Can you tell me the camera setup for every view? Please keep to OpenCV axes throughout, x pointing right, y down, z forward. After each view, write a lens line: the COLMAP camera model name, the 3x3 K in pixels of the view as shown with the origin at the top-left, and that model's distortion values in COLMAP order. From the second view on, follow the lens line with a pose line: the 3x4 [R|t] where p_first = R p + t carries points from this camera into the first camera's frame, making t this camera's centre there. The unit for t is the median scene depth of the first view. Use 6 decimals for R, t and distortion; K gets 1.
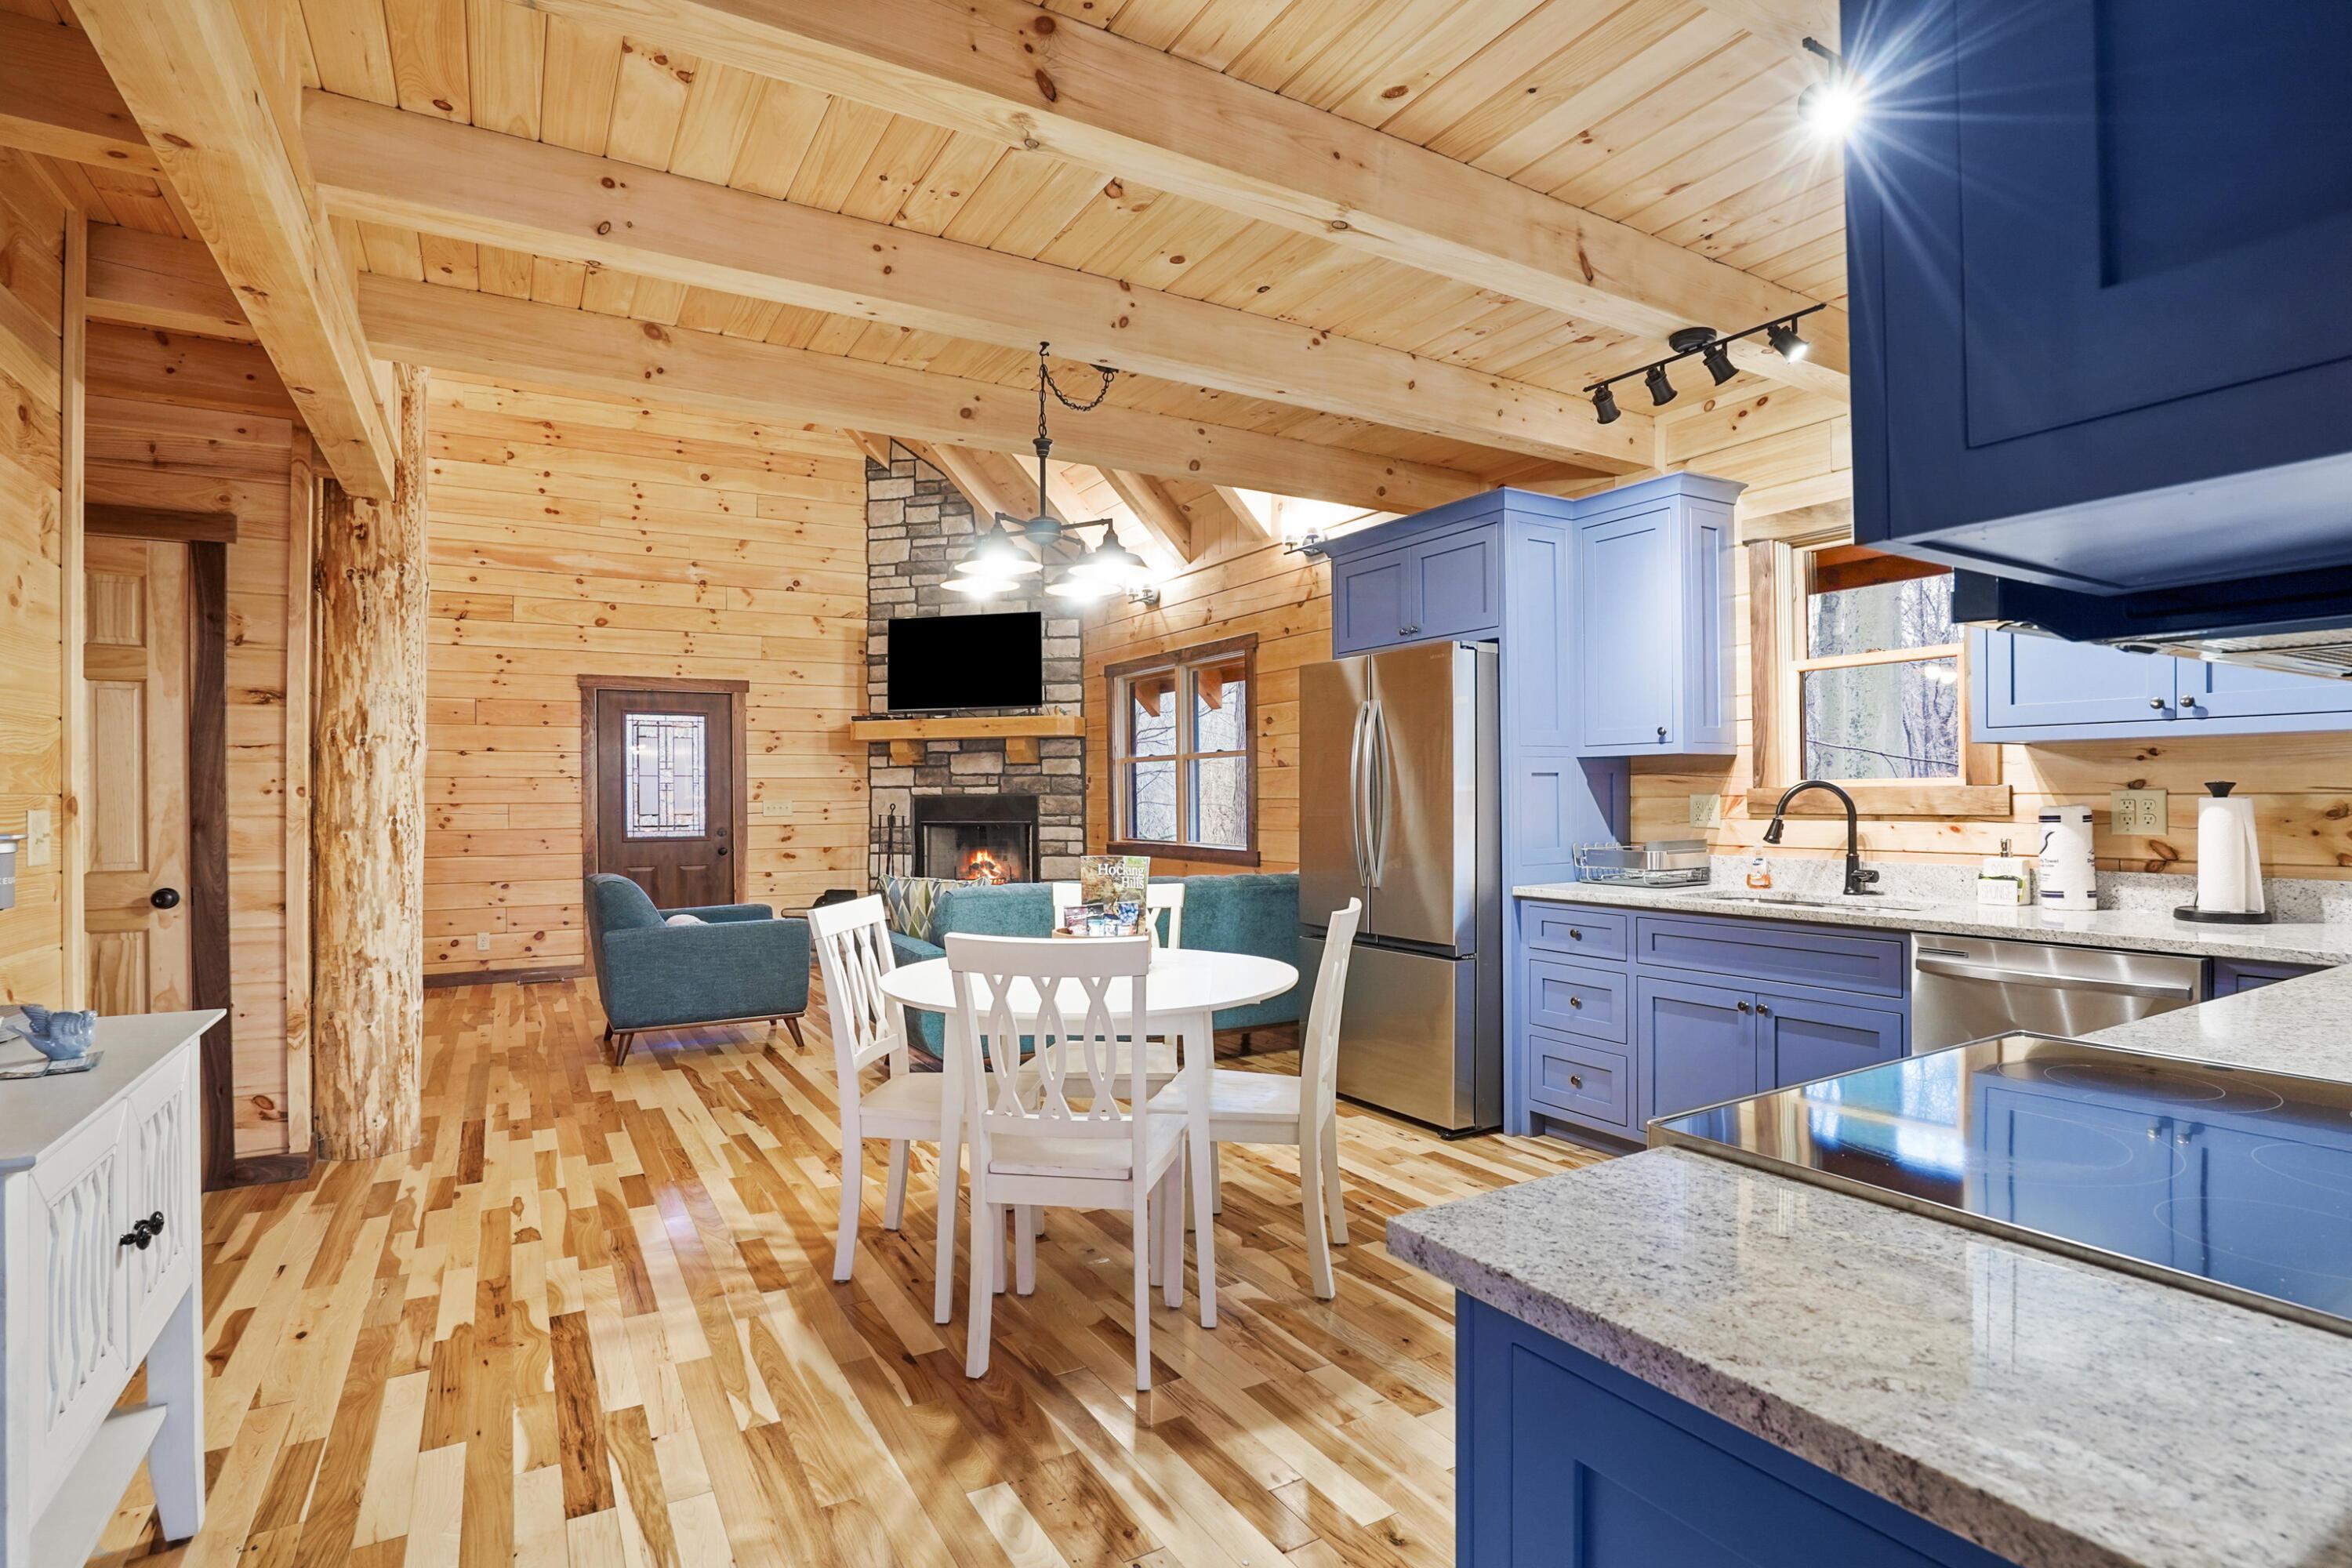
lens RADIAL K [[1119.4, 0, 1176.0], [0, 1119.4, 784.0], [0, 0, 1]] dist [-0.054935, 0.021896]
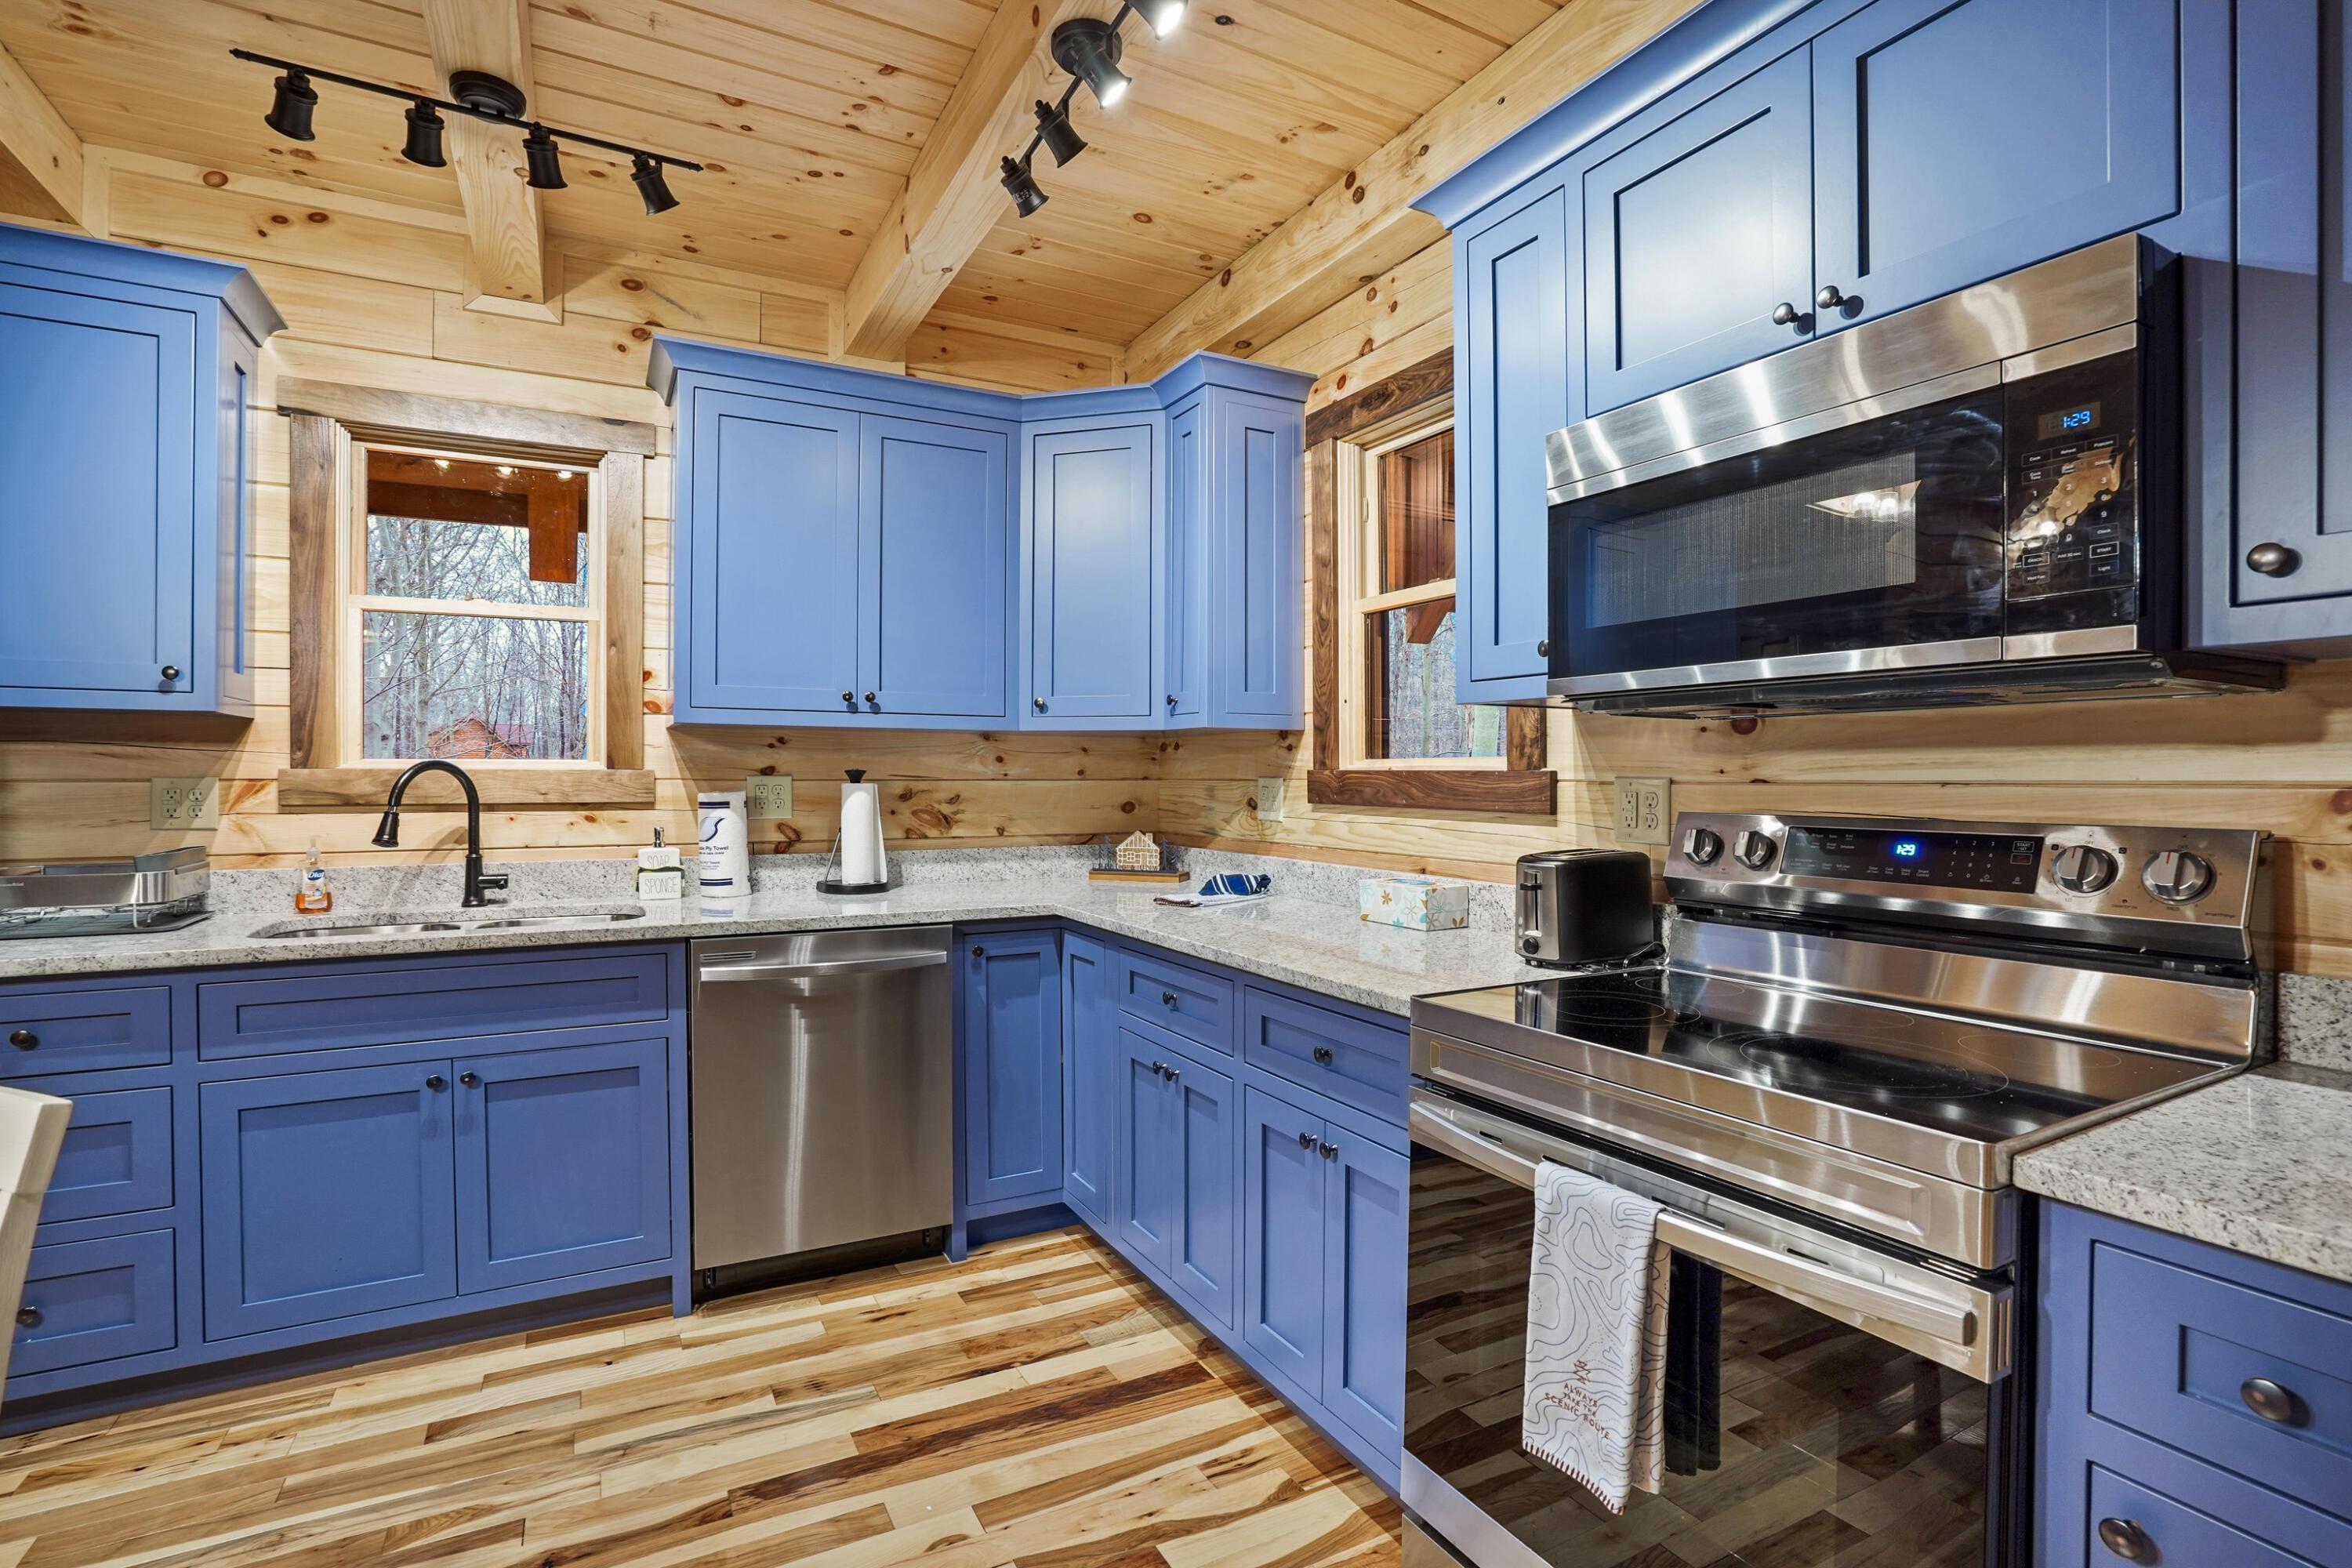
lens RADIAL K [[1119.4, 0, 1176.0], [0, 1119.4, 784.0], [0, 0, 1]] dist [-0.054935, 0.021896]
pose [[0.037077, 0.001038, 0.999312, -0.155263], [-0.011966, 0.999928, -0.000595, 0.008017], [-0.999241, -0.011936, 0.037087, 0.494822]]
